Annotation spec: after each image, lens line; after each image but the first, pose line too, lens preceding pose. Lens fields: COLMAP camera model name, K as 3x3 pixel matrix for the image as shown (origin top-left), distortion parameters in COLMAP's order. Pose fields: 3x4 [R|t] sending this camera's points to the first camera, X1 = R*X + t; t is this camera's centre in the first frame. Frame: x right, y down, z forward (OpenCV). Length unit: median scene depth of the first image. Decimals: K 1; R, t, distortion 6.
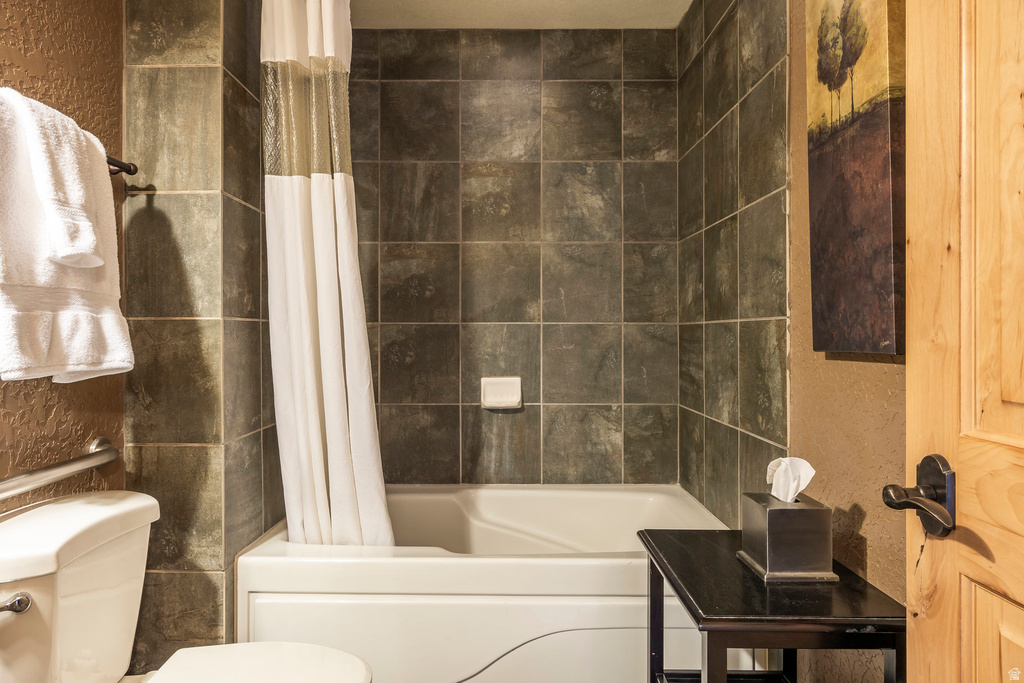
lens RADIAL K [[642.0, 0, 510.5], [0, 642.0, 335.3], [0, 0, 1]] dist [-0.004081, -0.000657]
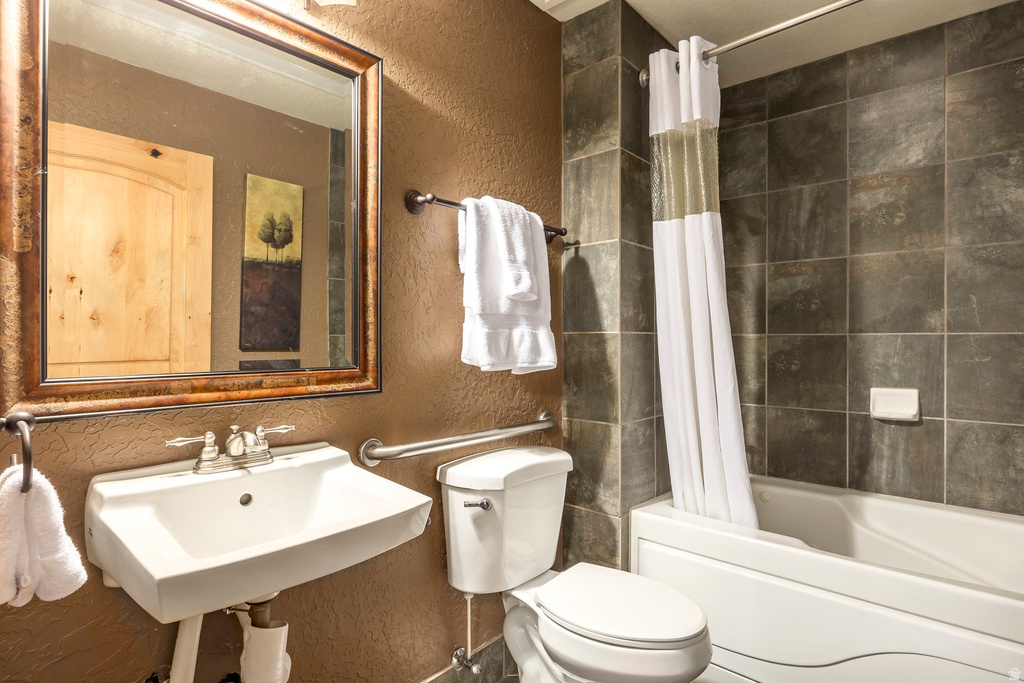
lens RADIAL K [[529.1, 0, 514.4], [0, 529.1, 346.4], [0, 0, 1]] dist [-0.012231, -0.000152]
pose [[0.753818, 0.007960, -0.657035, 0.112685], [-0.005492, 0.999968, 0.005813, -0.001509], [0.657061, -0.000774, 0.753837, 0.004546]]
